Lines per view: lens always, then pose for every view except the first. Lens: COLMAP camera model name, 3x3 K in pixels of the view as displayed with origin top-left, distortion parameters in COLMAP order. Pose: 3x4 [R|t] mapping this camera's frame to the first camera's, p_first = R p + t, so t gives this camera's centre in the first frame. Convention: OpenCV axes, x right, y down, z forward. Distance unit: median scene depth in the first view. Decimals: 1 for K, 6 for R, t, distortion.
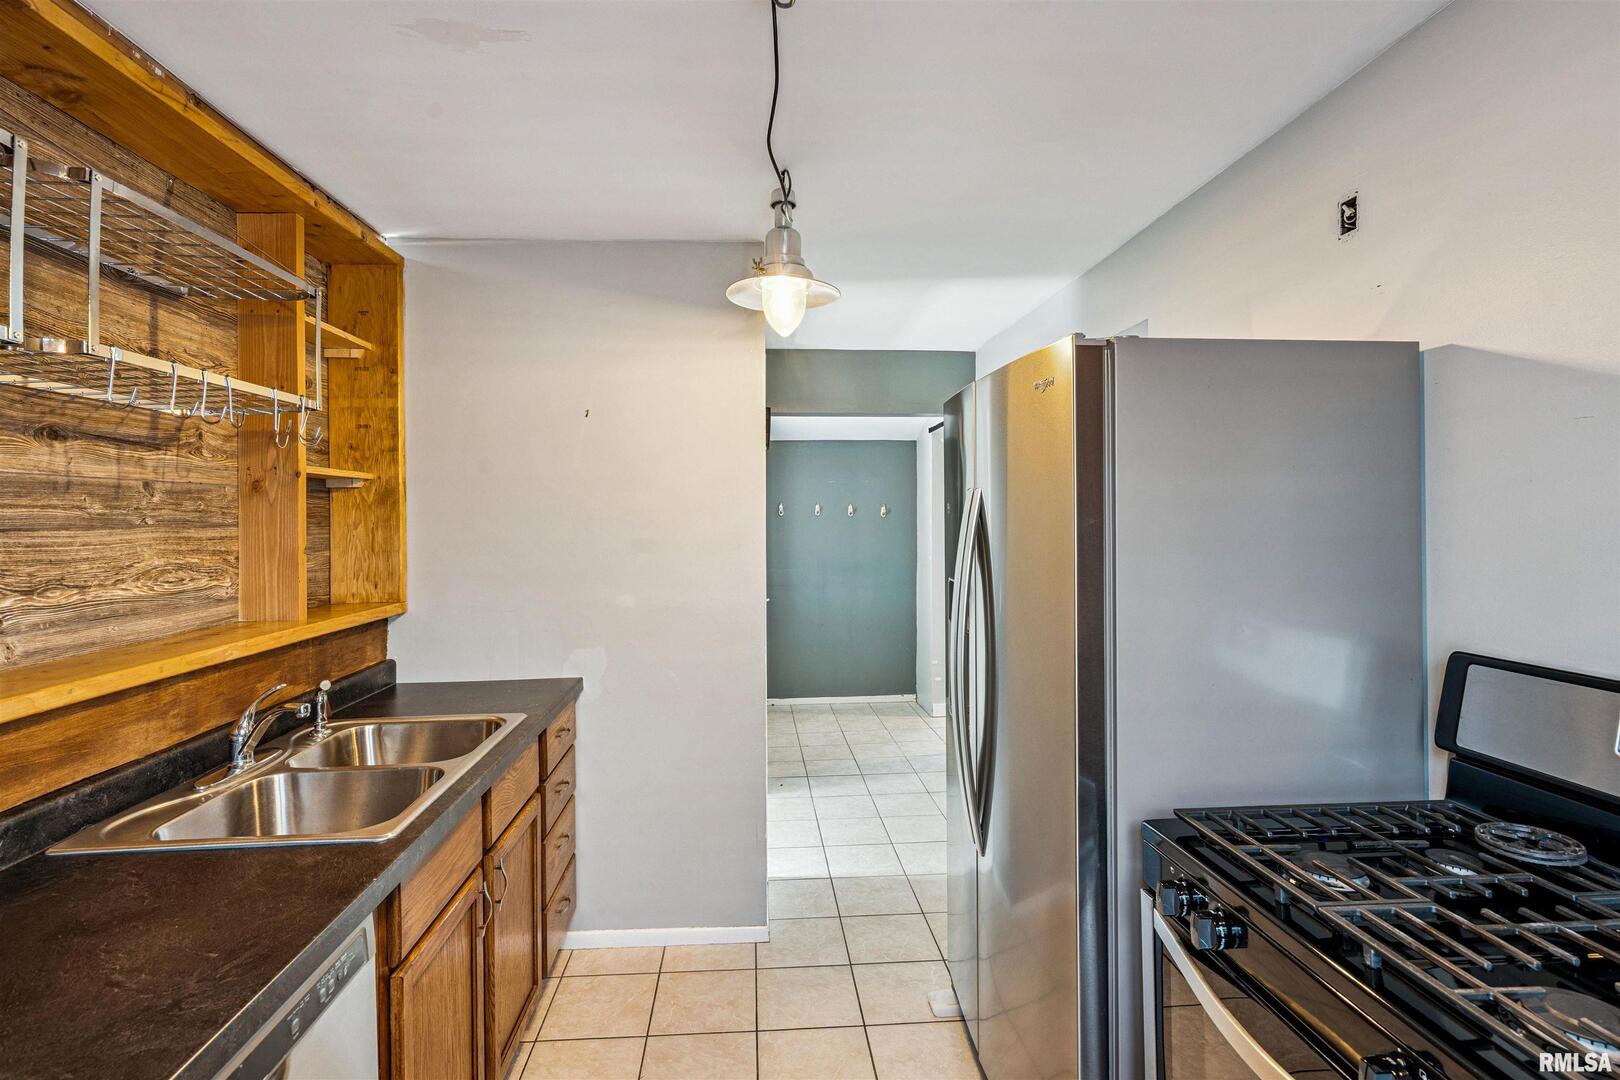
lens RADIAL K [[759.3, 0, 808.3], [0, 759.3, 526.1], [0, 0, 1]] dist [-0.000721, 0.000291]
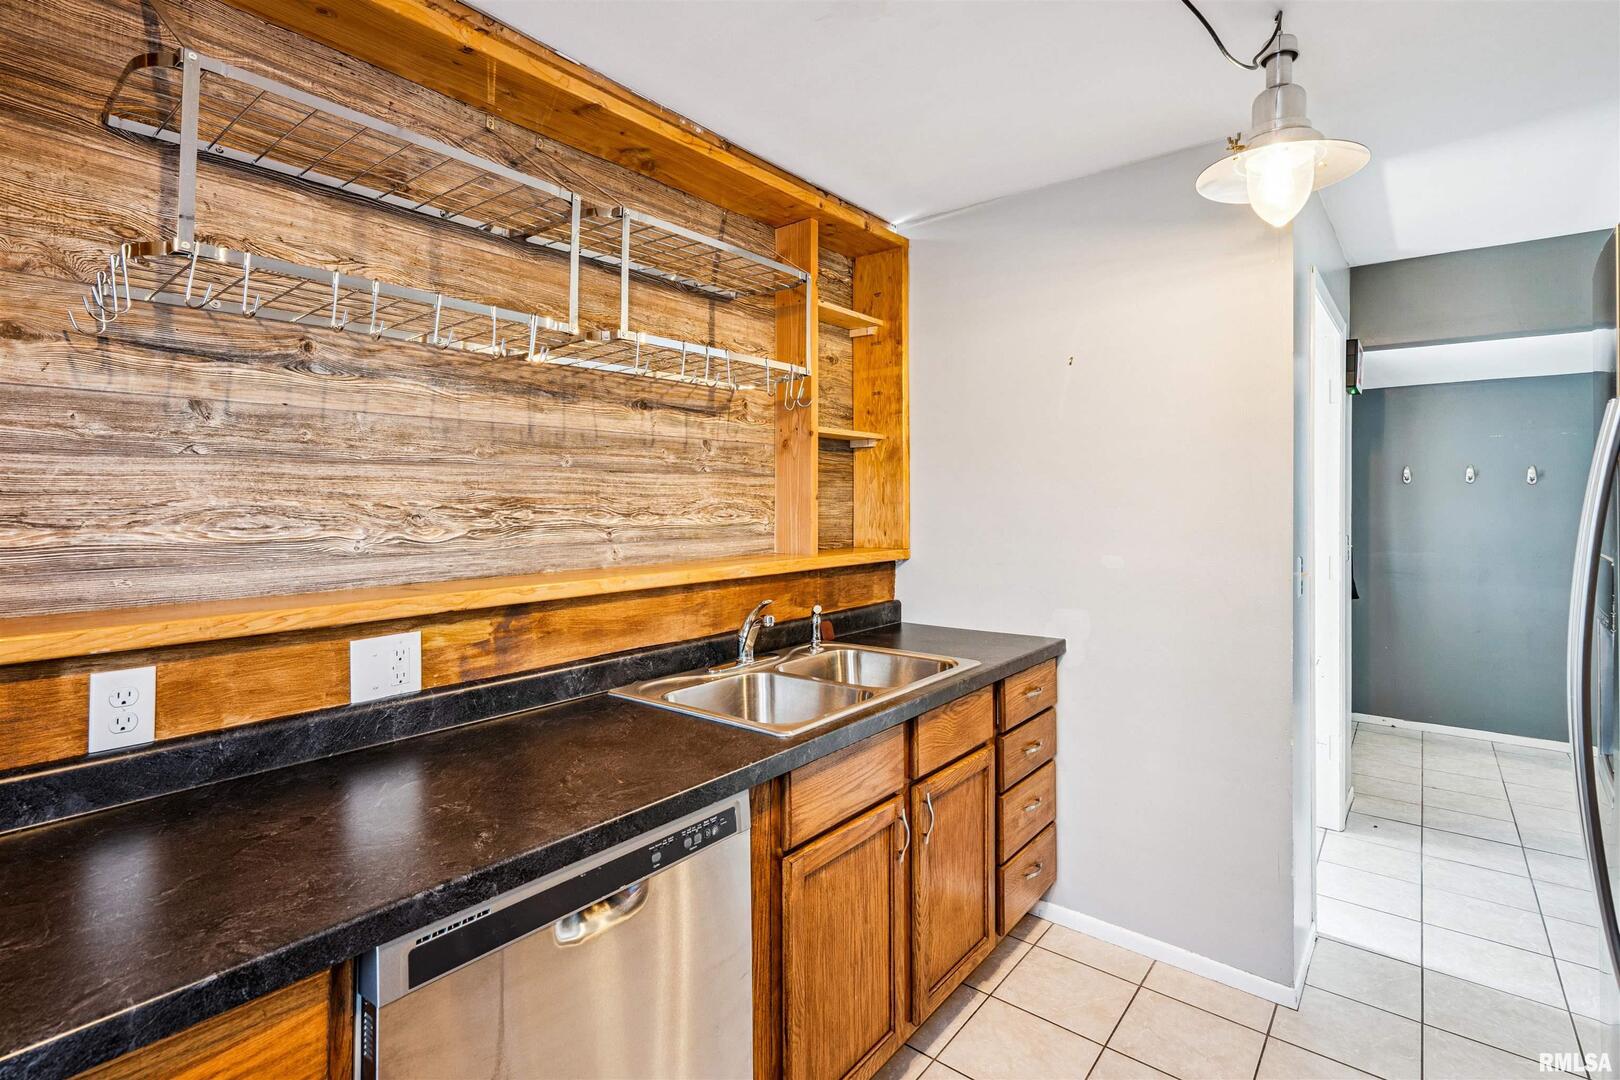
lens RADIAL K [[757.8, 0, 815.1], [0, 757.8, 491.3], [0, 0, 1]] dist [-0.001133, 0.000874]
pose [[0.743368, 0.001258, -0.668882, 0.152877], [-0.009796, 0.999911, -0.009007, 0.038445], [0.668811, 0.013248, 0.743314, 0.123509]]
